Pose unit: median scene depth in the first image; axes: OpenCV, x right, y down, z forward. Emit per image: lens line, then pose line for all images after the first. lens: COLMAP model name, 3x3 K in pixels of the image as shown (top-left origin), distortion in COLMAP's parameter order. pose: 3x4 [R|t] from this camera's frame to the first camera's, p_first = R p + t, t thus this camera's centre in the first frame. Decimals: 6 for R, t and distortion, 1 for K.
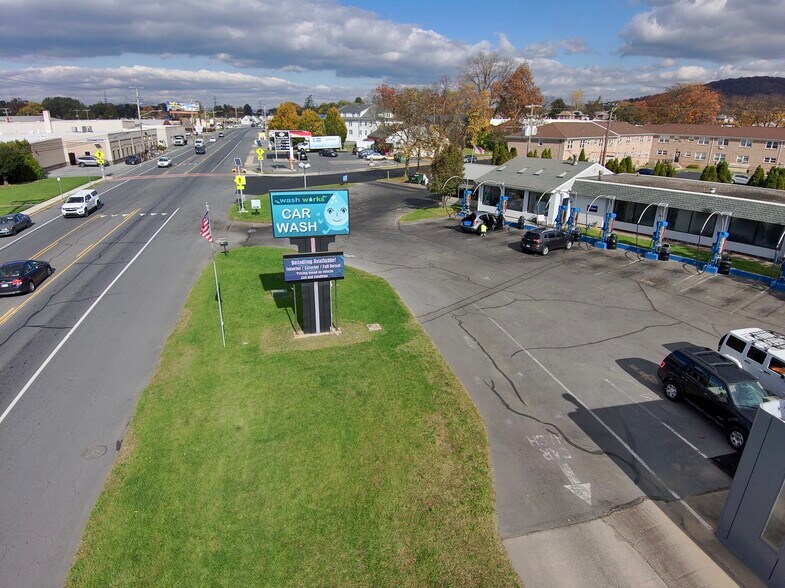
lens RADIAL K [[471.1, 0, 392.5], [0, 471.1, 294.0], [0, 0, 1]] dist [0.043817, -0.086154]
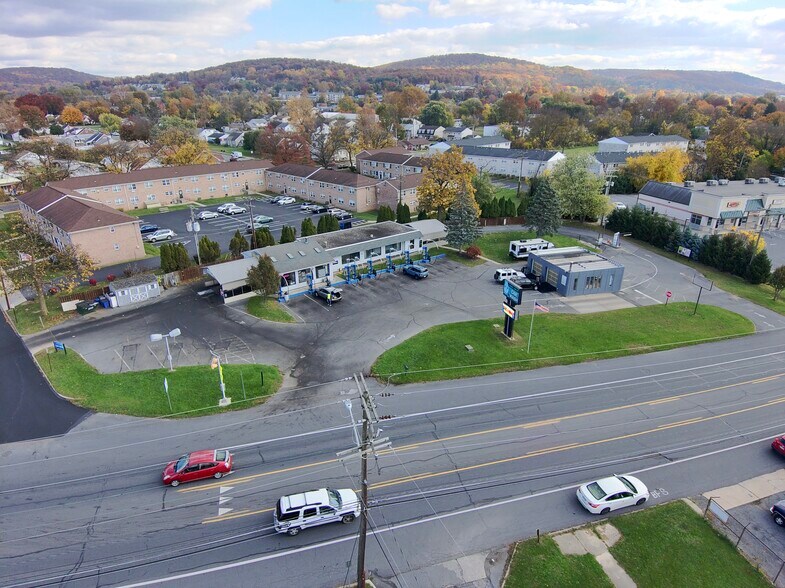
lens RADIAL K [[471.1, 0, 392.5], [0, 471.1, 294.0], [0, 0, 1]] dist [0.043817, -0.086154]
pose [[-0.025174, -0.398280, 0.916918, -1.404916], [0.350810, 0.855360, 0.381172, -0.762098], [-0.936108, 0.331259, 0.118187, 0.708556]]
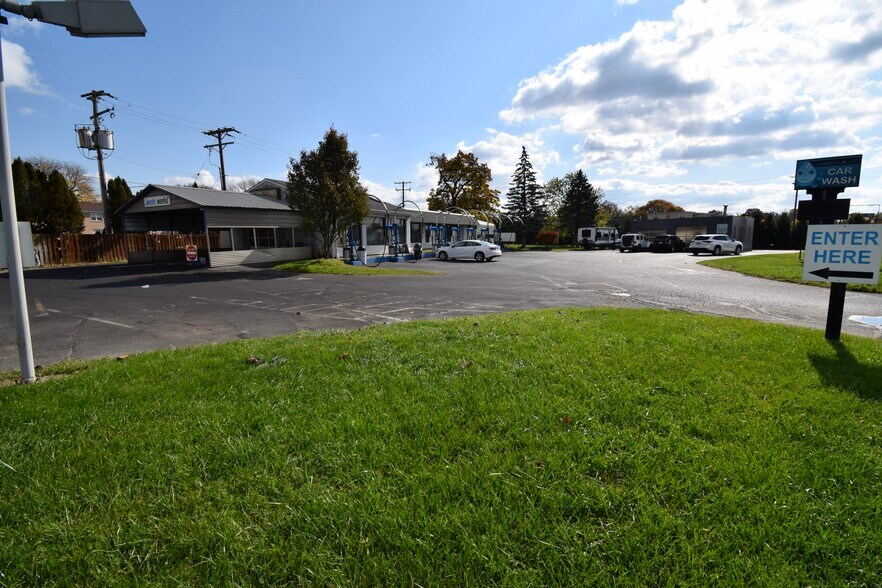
lens RADIAL K [[382.5, 0, 444.8], [0, 382.5, 295.8], [0, 0, 1]] dist [0.013230, -0.020916]
pose [[-0.434956, -0.141706, 0.889231, -0.417915], [0.320643, 0.898433, 0.300011, -0.312412], [-0.841428, 0.415617, -0.345342, 1.417731]]
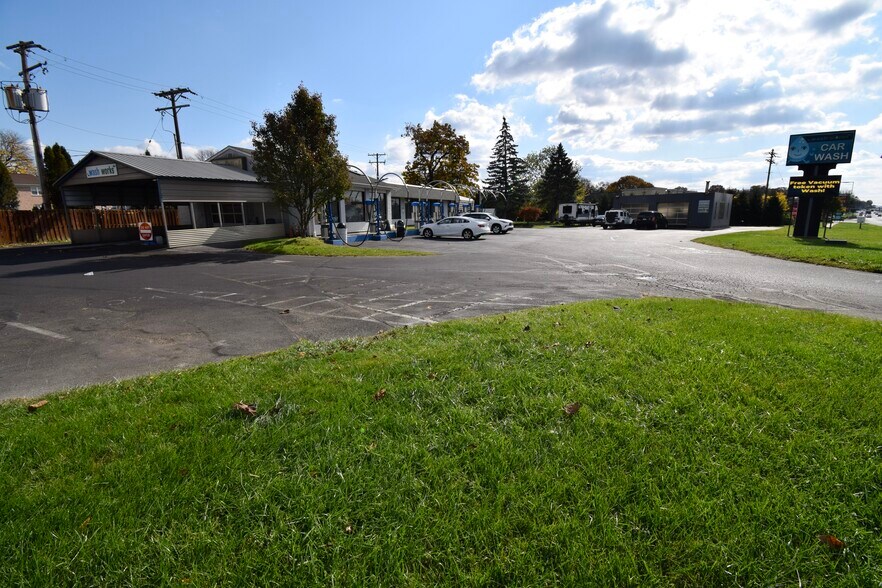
lens RADIAL K [[382.8, 0, 443.4], [0, 382.8, 295.9], [0, 0, 1]] dist [0.009806, -0.018554]
pose [[-0.496810, -0.190264, 0.846746, -0.367363], [0.306654, 0.874249, 0.376367, -0.314293], [-0.811876, 0.446641, -0.375991, 1.421518]]
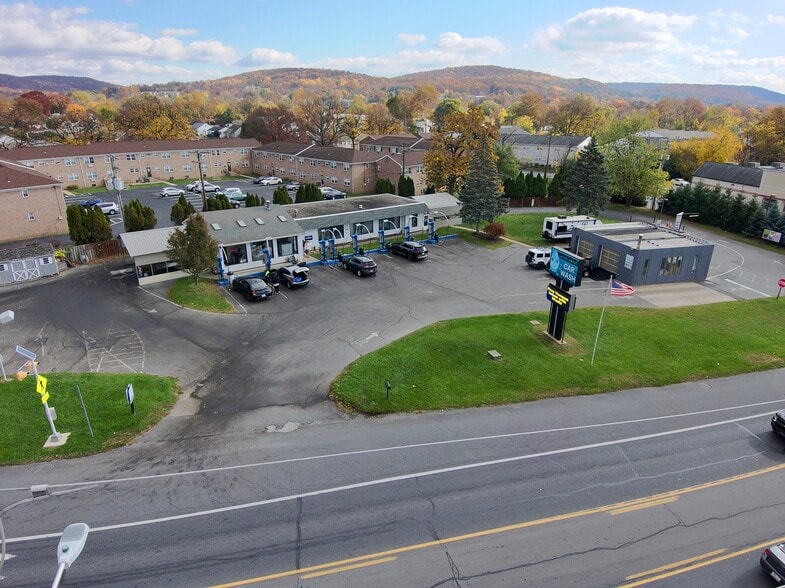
lens RADIAL K [[471.1, 0, 392.5], [0, 471.1, 294.0], [0, 0, 1]] dist [0.043817, -0.086154]
pose [[0.004549, -0.376772, 0.926295, -0.949264], [0.344999, 0.870022, 0.352188, -0.477614], [-0.938592, 0.317969, 0.133944, 0.738874]]
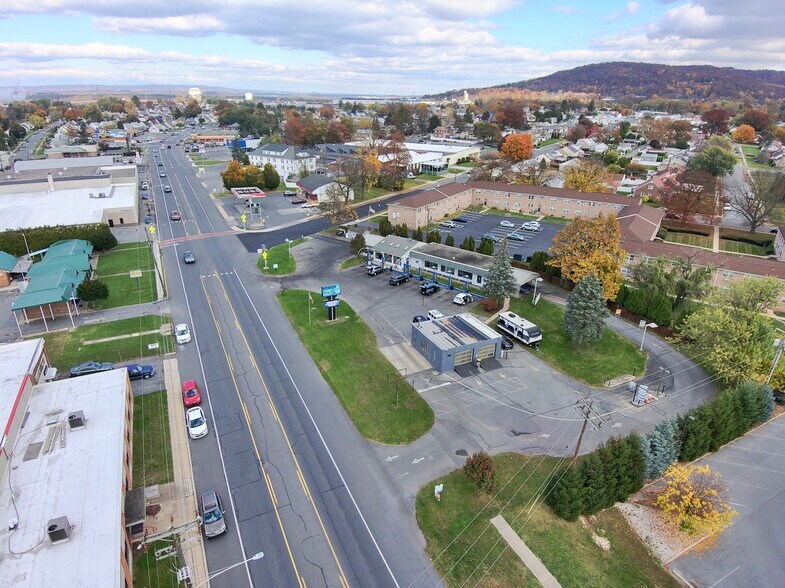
lens RADIAL K [[471.1, 0, 392.5], [0, 471.1, 294.0], [0, 0, 1]] dist [0.043817, -0.086154]
pose [[0.978184, -0.080463, 0.191524, -0.235402], [0.071958, 0.996105, 0.050963, -0.167147], [-0.194878, -0.036070, 0.980164, -1.650946]]
